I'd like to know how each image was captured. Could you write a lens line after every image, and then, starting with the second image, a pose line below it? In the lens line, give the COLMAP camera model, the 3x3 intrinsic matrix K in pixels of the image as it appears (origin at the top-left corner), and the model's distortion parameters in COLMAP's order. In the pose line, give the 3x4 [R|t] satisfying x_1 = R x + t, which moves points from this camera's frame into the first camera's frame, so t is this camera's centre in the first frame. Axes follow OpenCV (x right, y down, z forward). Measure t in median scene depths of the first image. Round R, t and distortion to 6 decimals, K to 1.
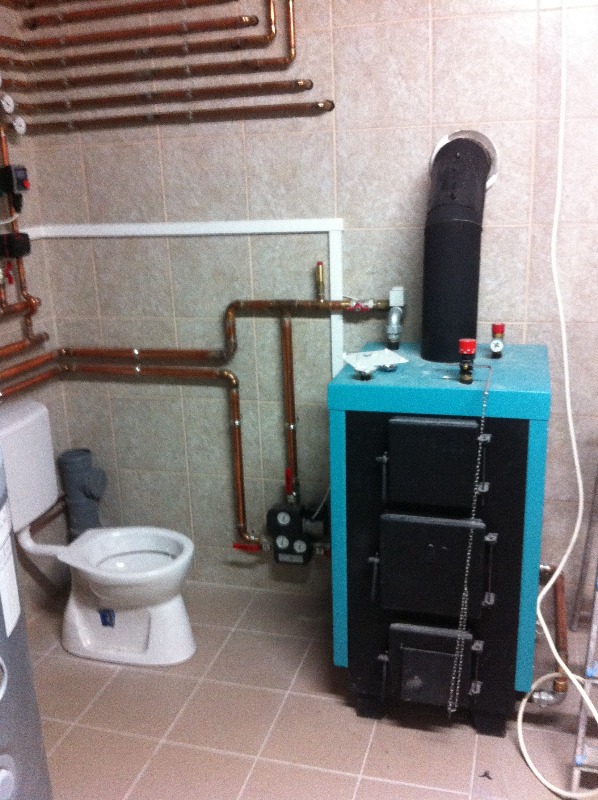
lens RADIAL K [[778.4, 0, 299.0], [0, 778.4, 400.0], [0, 0, 1]] dist [-0.005175, -0.121913]
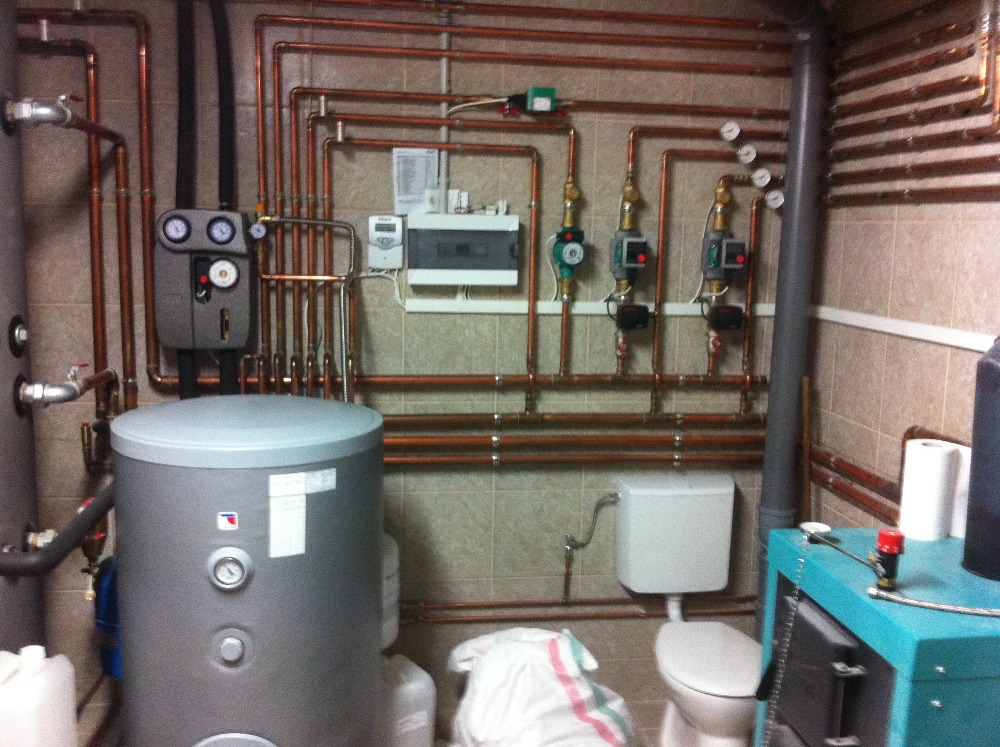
lens RADIAL K [[970.6, 0, 500.0], [0, 970.6, 373.5], [0, 0, 1]] dist [0.116924, -0.345573]
pose [[0.415403, 0.180047, -0.891641, 0.617076], [-0.287322, 0.956004, 0.059184, -0.117390], [0.863068, 0.231603, 0.448858, 0.193953]]
